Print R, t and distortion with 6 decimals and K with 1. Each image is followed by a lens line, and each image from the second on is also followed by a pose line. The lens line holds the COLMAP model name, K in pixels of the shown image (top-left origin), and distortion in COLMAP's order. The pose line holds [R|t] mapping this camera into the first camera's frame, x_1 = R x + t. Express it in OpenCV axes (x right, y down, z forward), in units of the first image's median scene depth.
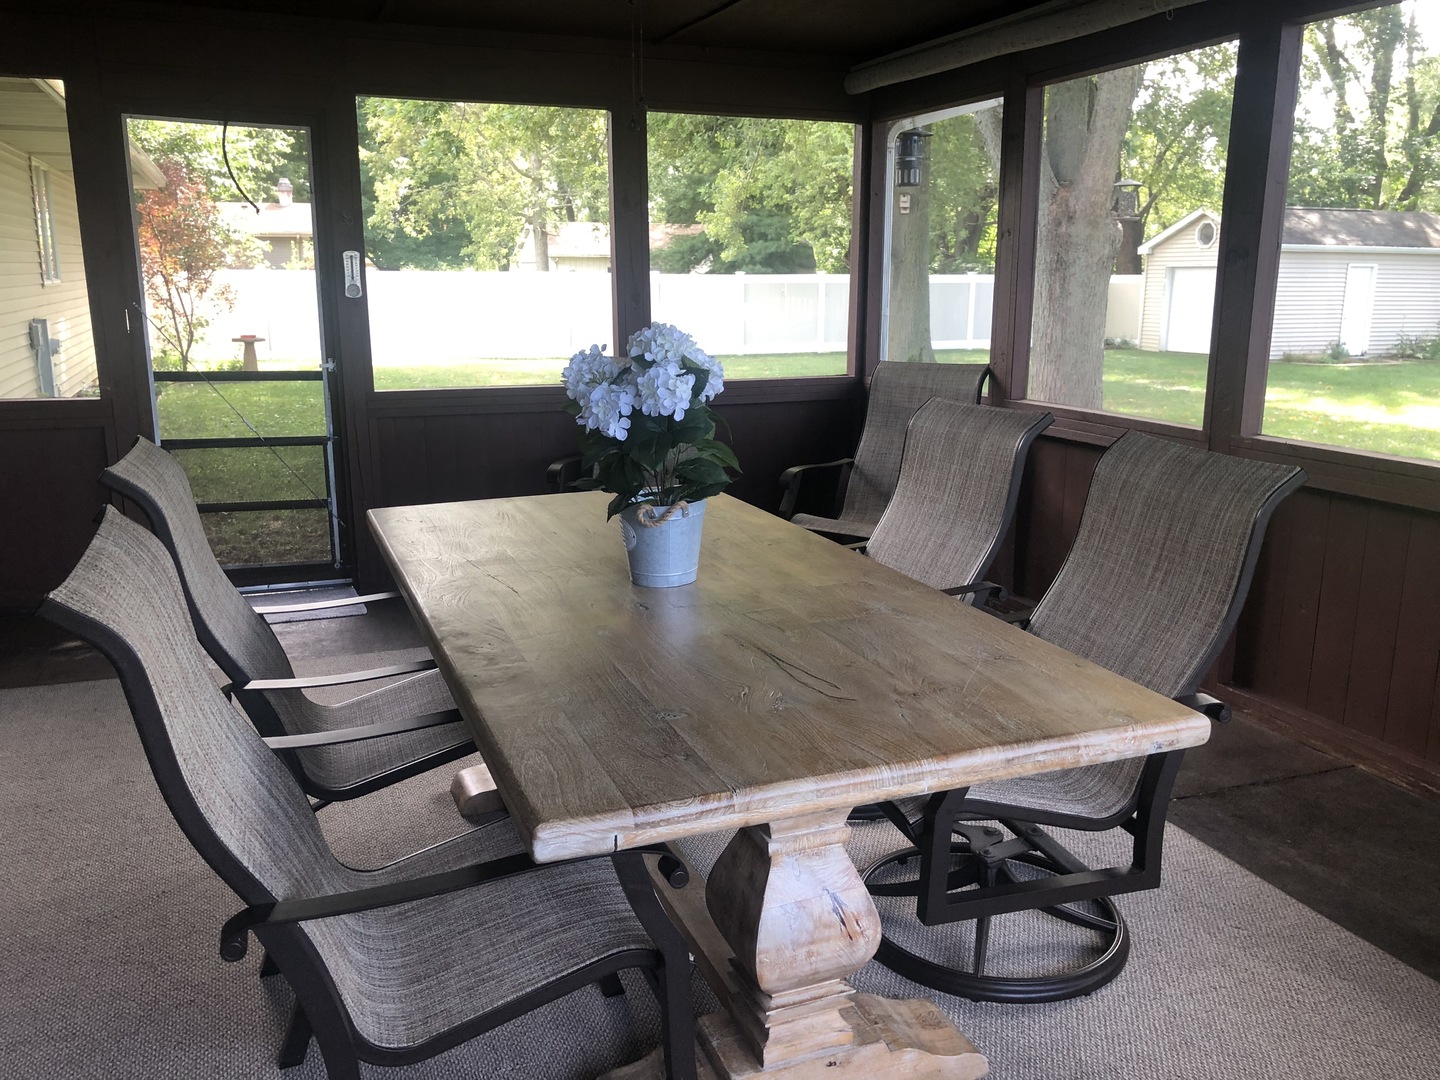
lens RADIAL K [[1185.3, 0, 718.2], [0, 1185.3, 533.6], [0, 0, 1]] dist [0.048523, -0.066942]
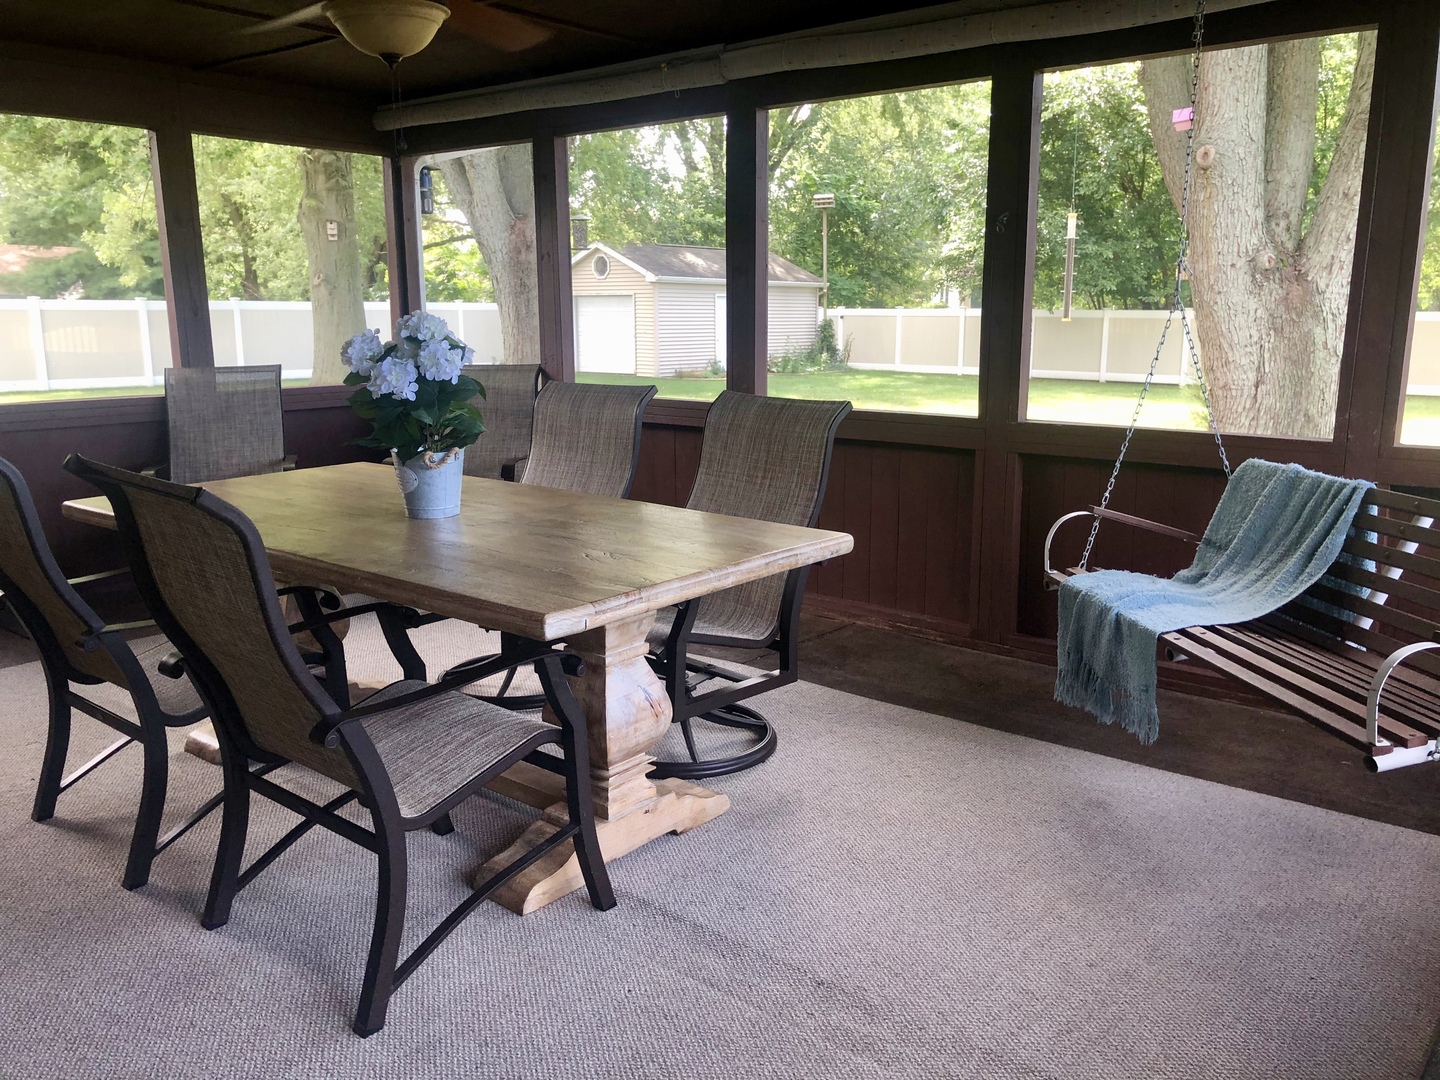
lens RADIAL K [[1158.7, 0, 726.0], [0, 1158.7, 523.9], [0, 0, 1]] dist [0.117061, -0.144336]
pose [[0.878606, -0.092997, 0.468404, -0.376596], [0.106830, 0.994273, -0.002983, 0.091581], [-0.465444, 0.052661, 0.883509, -0.266512]]
